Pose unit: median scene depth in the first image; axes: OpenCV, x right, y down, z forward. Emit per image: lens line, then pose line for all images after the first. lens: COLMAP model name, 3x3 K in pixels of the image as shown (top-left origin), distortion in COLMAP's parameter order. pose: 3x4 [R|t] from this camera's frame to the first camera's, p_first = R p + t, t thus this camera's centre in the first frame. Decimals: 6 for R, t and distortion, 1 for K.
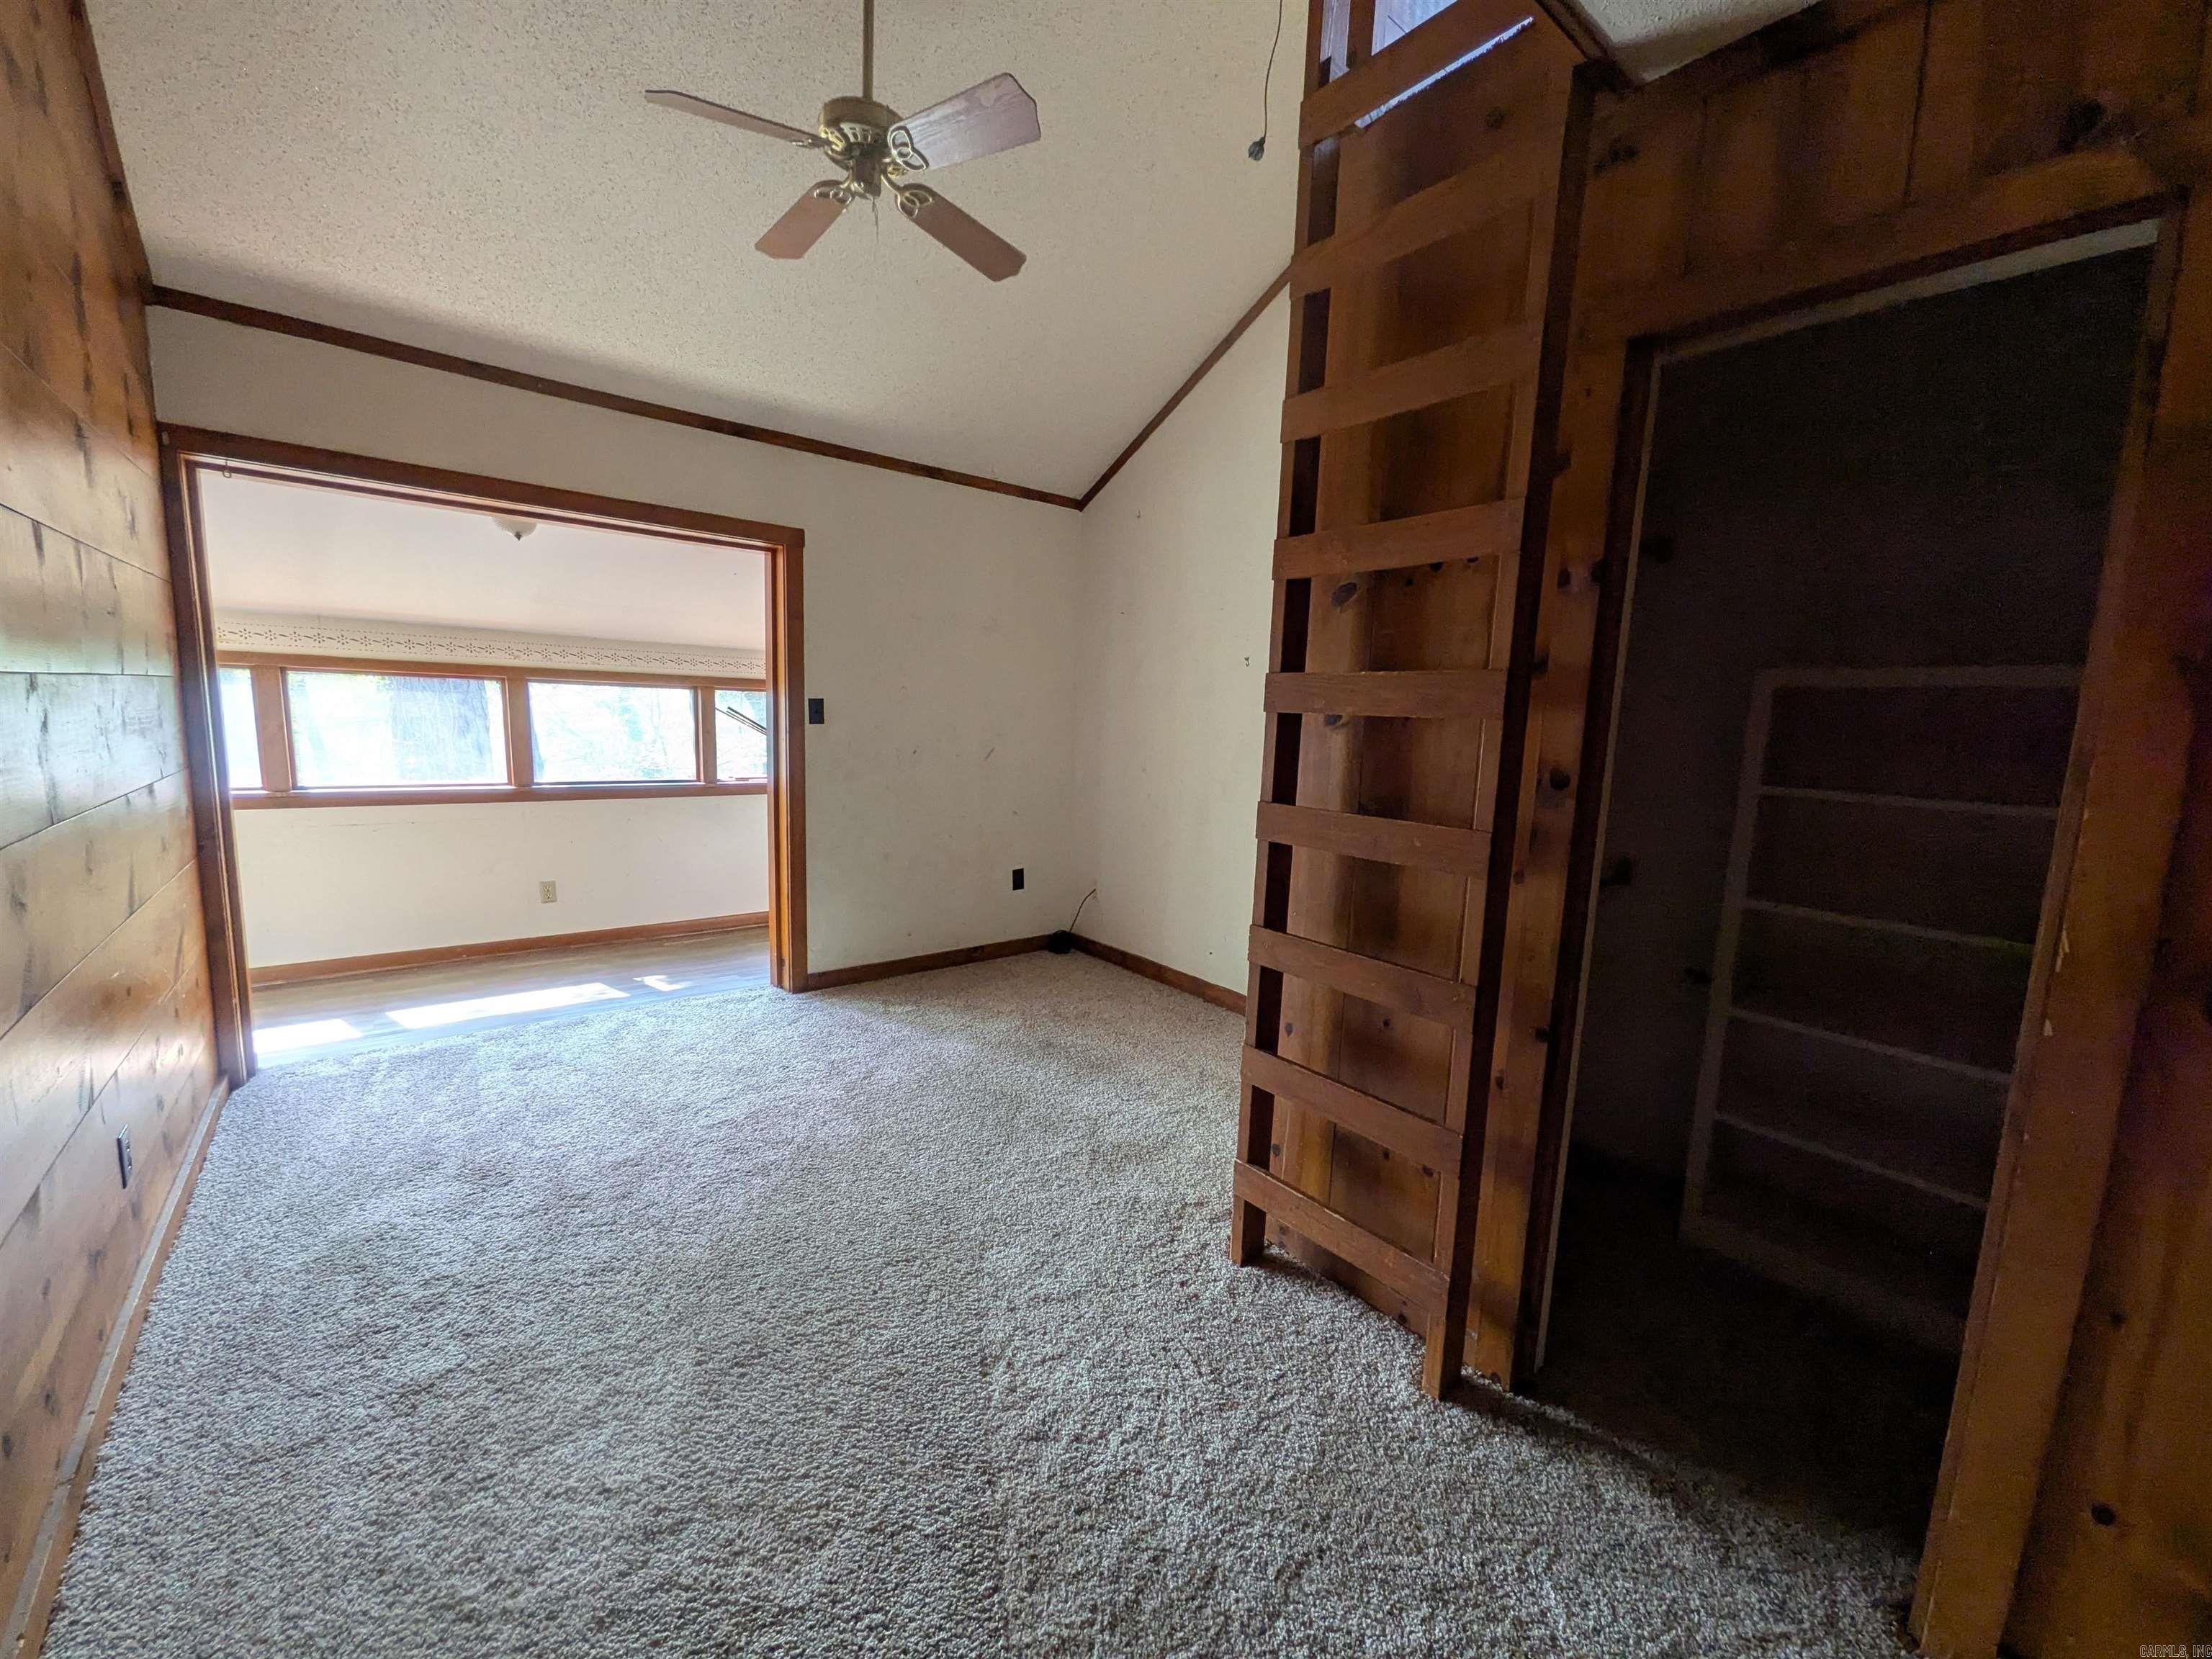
lens RADIAL K [[877.8, 0, 1105.4], [0, 877.8, 829.5], [0, 0, 1]] dist [0.011511, -0.003953]
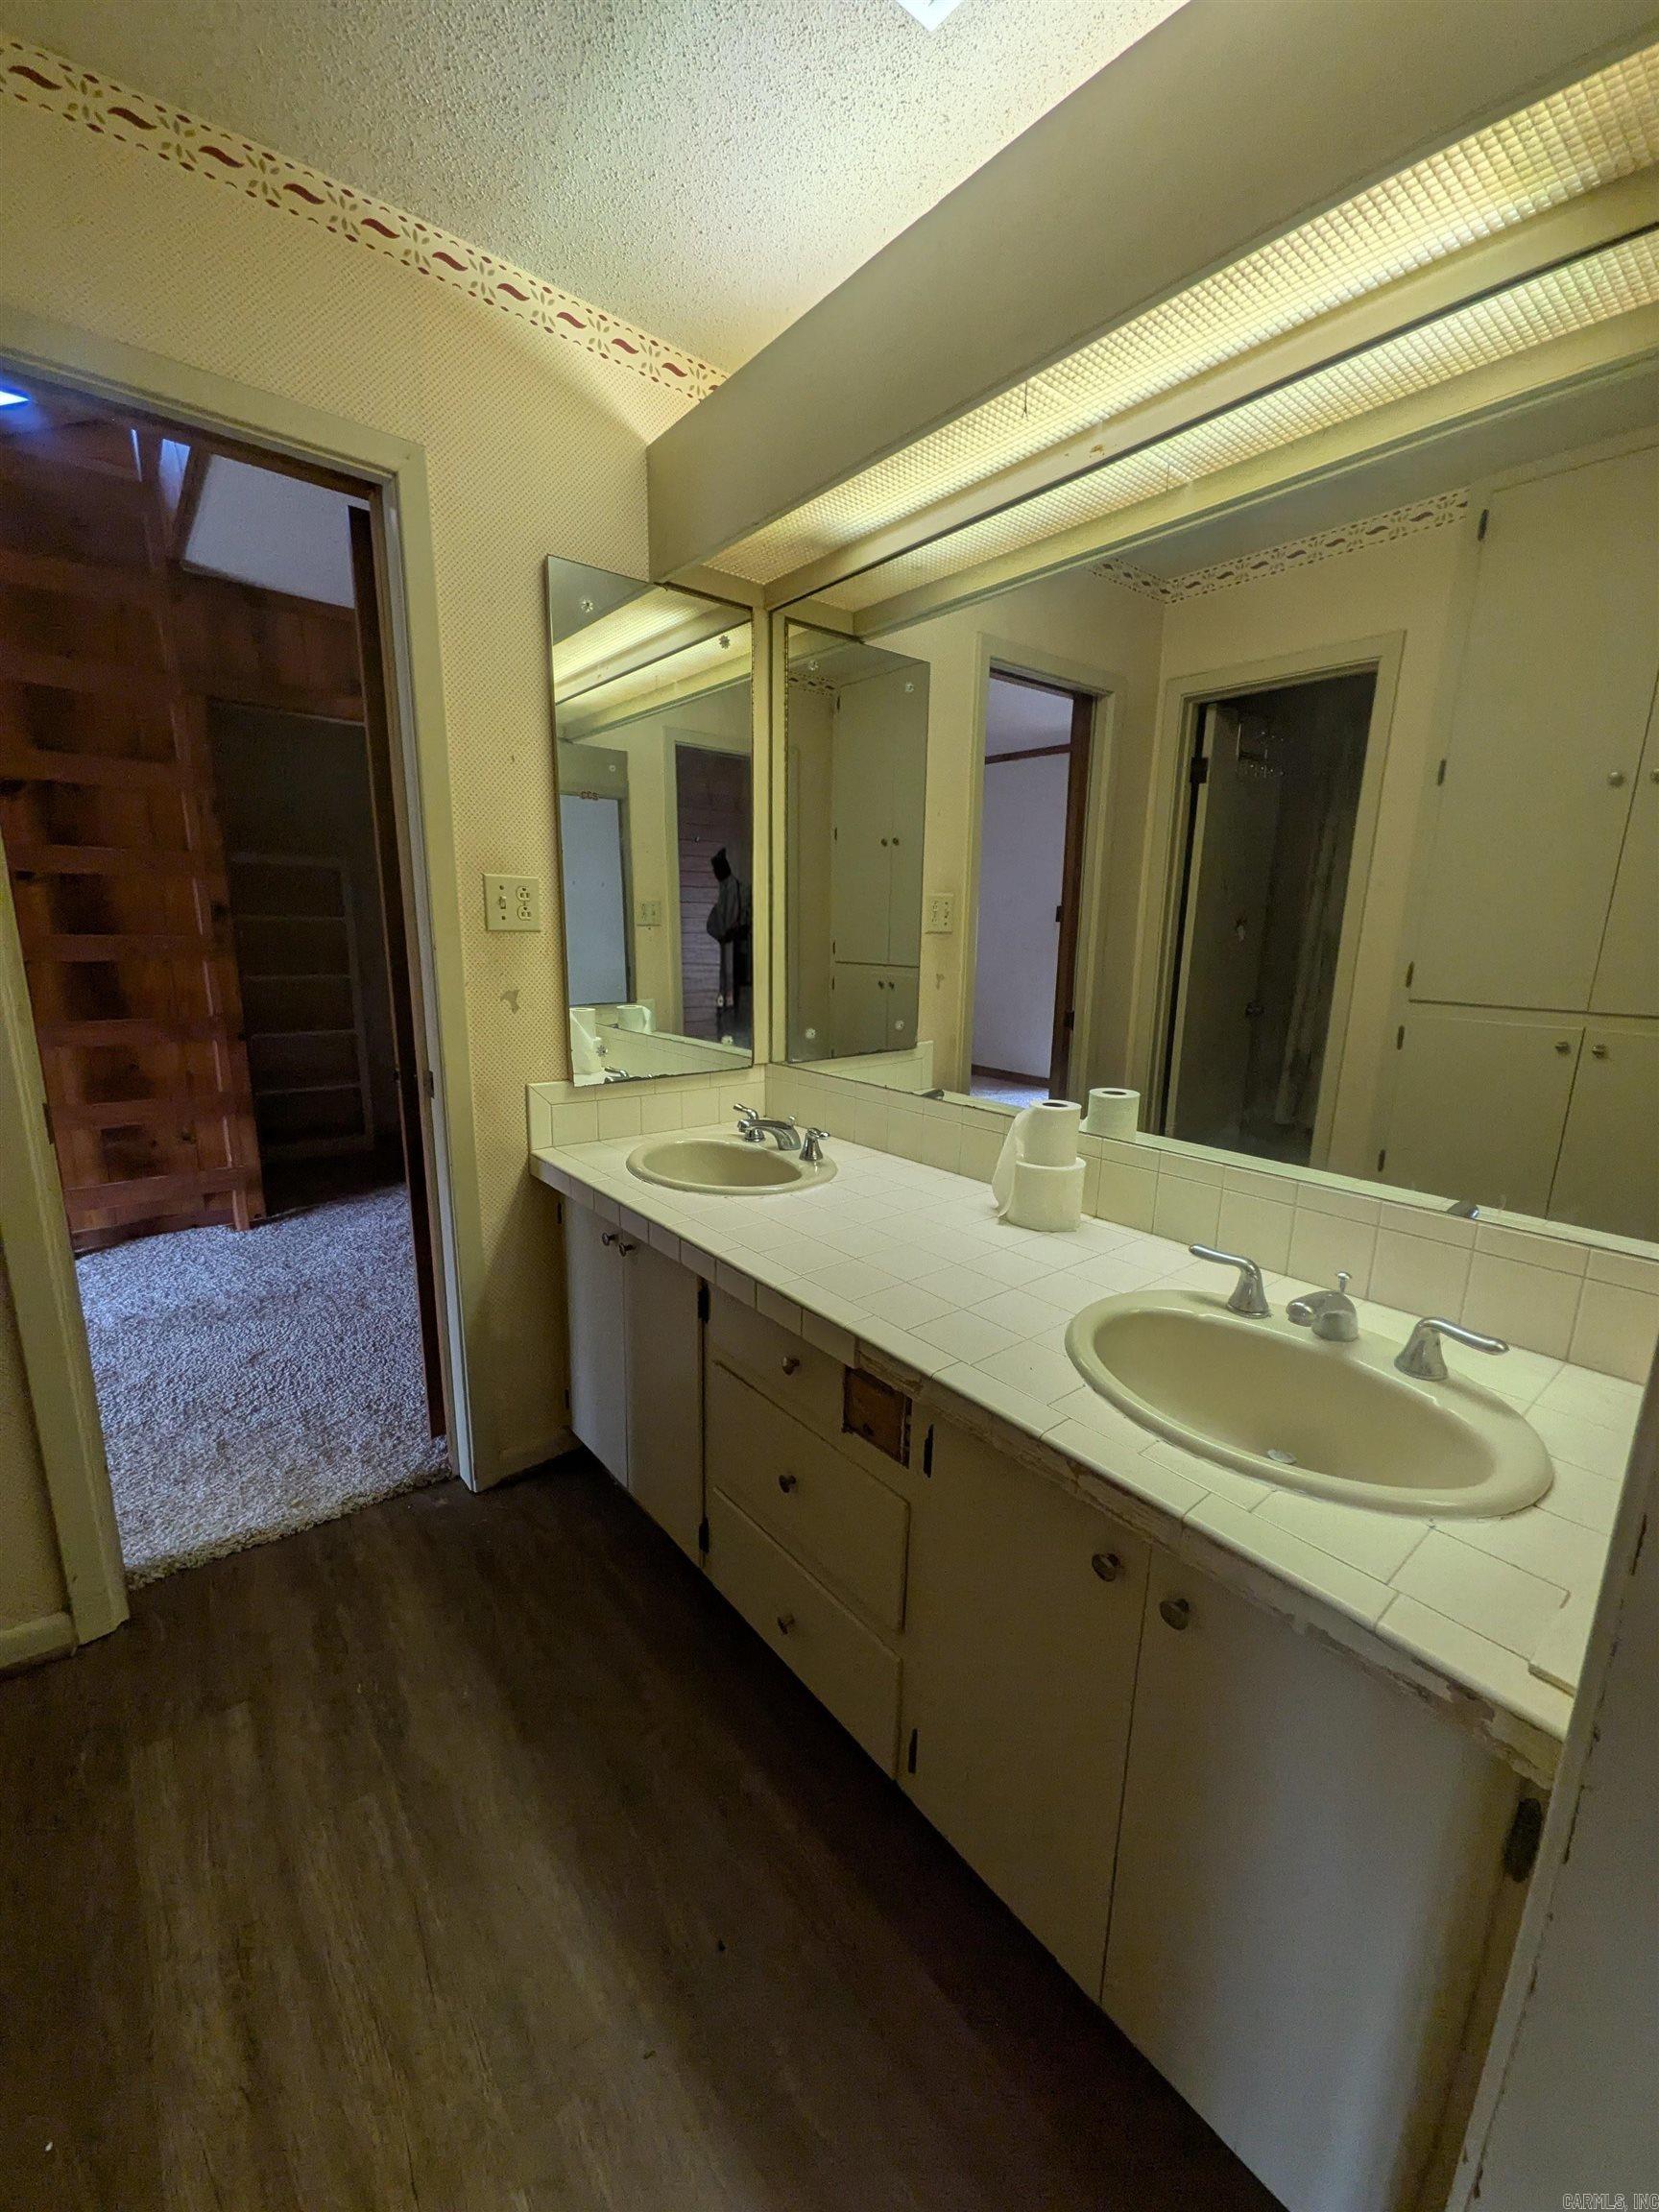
lens RADIAL K [[877.8, 0, 829.3], [0, 877.8, 1105.7], [0, 0, 1]] dist [0.011511, -0.003953]
pose [[-0.005549, -0.248458, 0.968627, -1.619687], [0.125648, 0.960792, 0.247168, 0.052655], [-0.992059, 0.123077, 0.025887, -0.418851]]
